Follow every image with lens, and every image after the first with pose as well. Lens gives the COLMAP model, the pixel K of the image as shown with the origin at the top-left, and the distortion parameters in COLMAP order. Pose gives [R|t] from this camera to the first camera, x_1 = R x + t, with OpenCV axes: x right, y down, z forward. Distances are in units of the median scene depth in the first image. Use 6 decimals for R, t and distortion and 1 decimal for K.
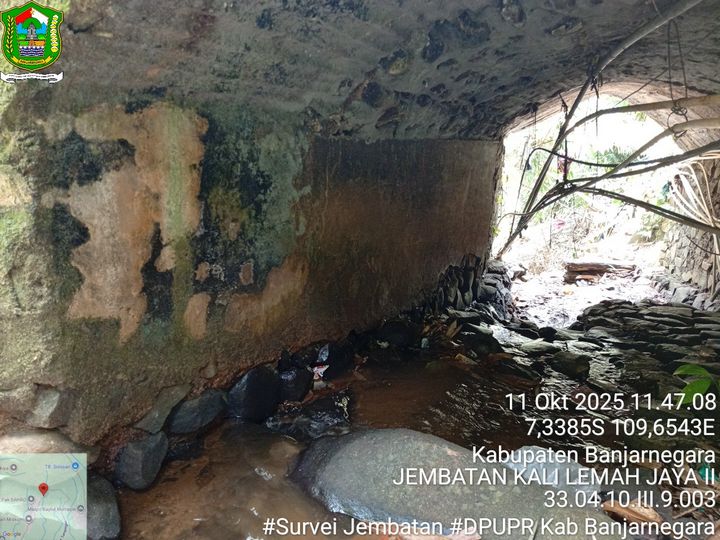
lens RADIAL K [[549.0, 0, 358.8], [0, 549.0, 269.9], [0, 0, 1]] dist [0.093643, -0.203535]
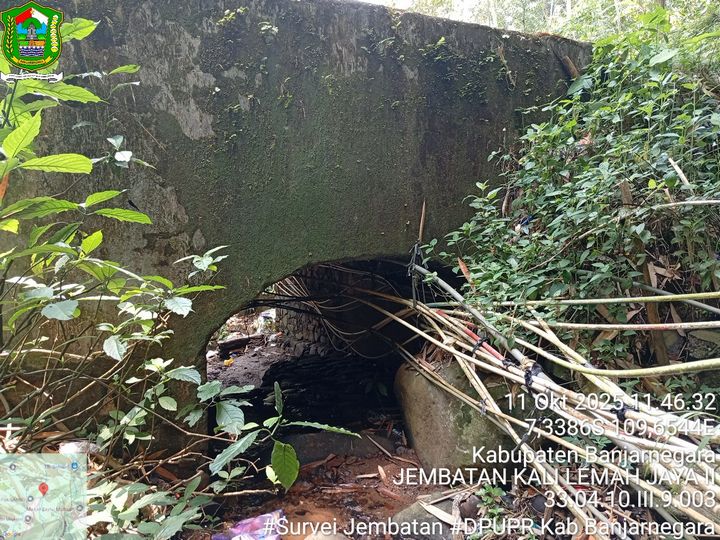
lens RADIAL K [[549.0, 0, 358.8], [0, 549.0, 269.9], [0, 0, 1]] dist [0.093643, -0.203535]
pose [[0.719344, -0.132753, 0.681851, -0.671653], [0.221180, 0.974255, -0.043660, -0.132863], [-0.658501, 0.182219, 0.730187, -0.596816]]
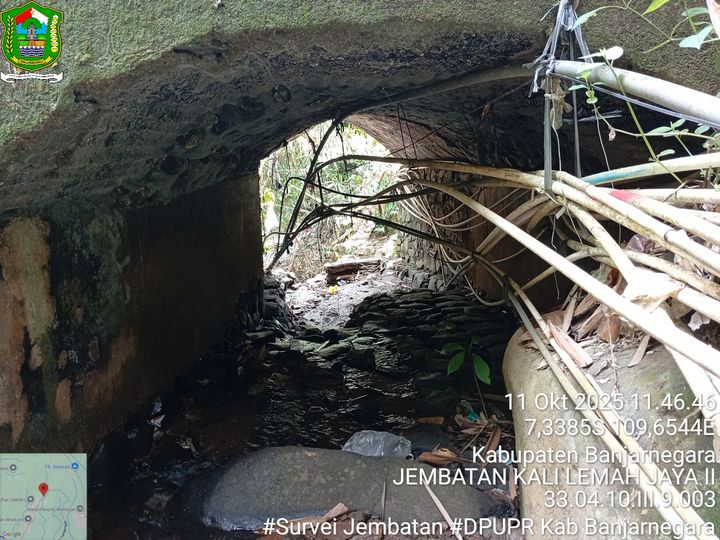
lens RADIAL K [[549.0, 0, 358.8], [0, 549.0, 269.9], [0, 0, 1]] dist [0.093643, -0.203535]
pose [[0.891928, -0.162237, 0.422071, -0.101265], [0.169029, 0.985375, 0.021568, -0.049192], [-0.419398, 0.052105, 0.906306, -0.114739]]
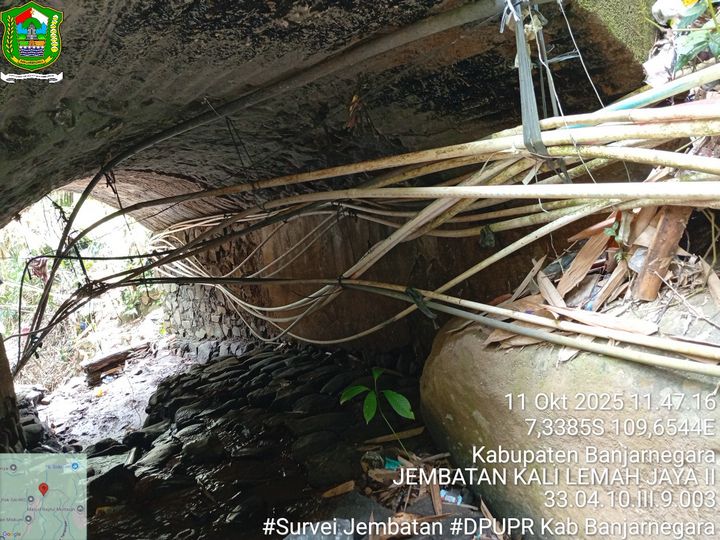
lens RADIAL K [[549.0, 0, 358.8], [0, 549.0, 269.9], [0, 0, 1]] dist [0.093643, -0.203535]
pose [[0.558072, -0.253716, 0.790053, -0.148582], [0.372465, 0.927396, 0.034723, -0.055635], [-0.741502, 0.274890, 0.612054, 0.104318]]
